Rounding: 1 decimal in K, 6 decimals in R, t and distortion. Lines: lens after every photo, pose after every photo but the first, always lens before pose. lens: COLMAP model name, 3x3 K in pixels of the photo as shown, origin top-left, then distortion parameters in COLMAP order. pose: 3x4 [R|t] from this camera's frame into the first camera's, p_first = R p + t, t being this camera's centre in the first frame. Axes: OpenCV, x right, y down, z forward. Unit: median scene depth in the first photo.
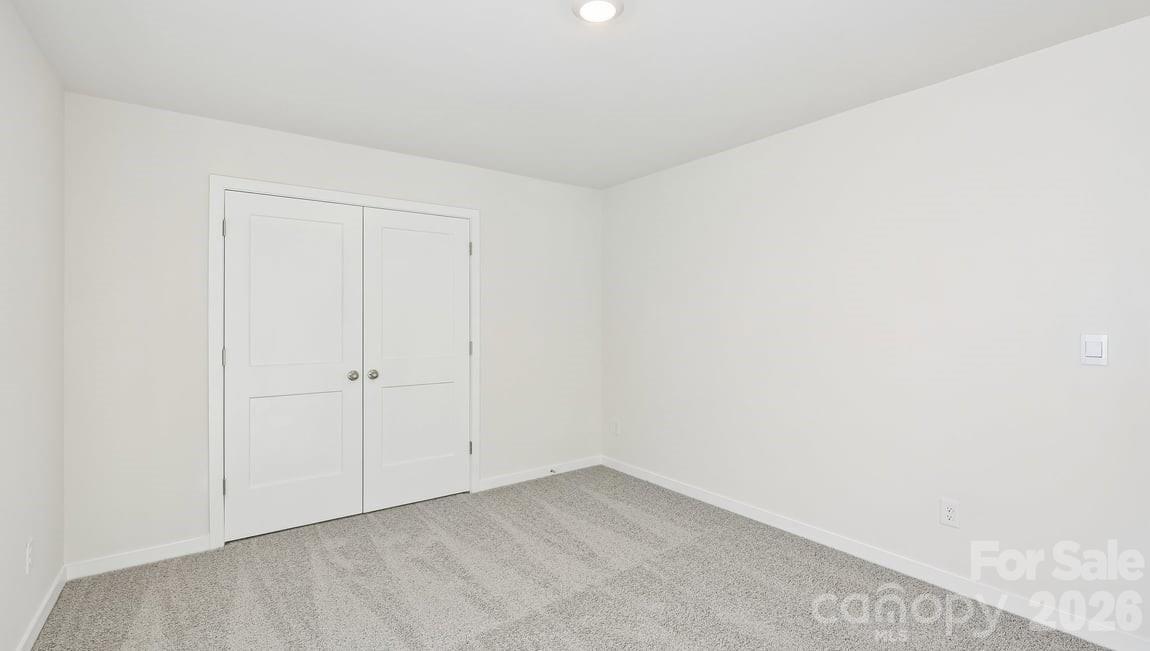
lens RADIAL K [[498.8, 0, 579.6], [0, 498.8, 322.5], [0, 0, 1]] dist [0.015063, 0.000227]
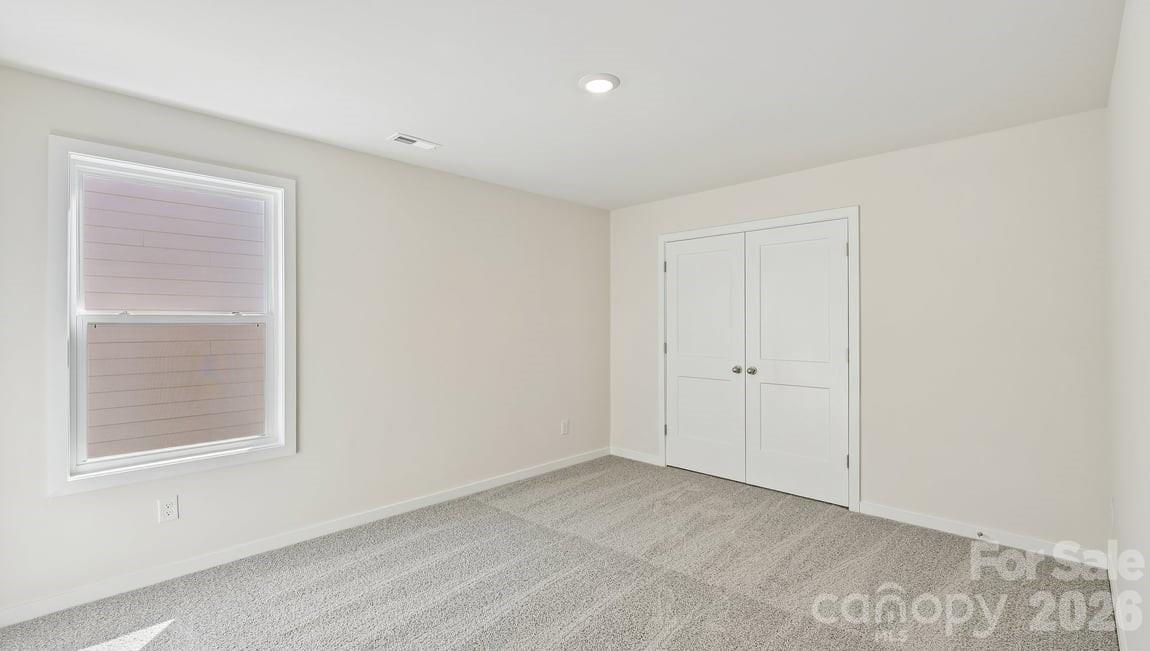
lens RADIAL K [[498.8, 0, 579.6], [0, 498.8, 323.6], [0, 0, 1]] dist [0.015063, 0.000227]
pose [[0.212784, 0.004053, -0.977091, 0.760507], [-0.004015, 0.999987, 0.003274, -0.011834], [0.977091, 0.003226, 0.212798, 0.391565]]
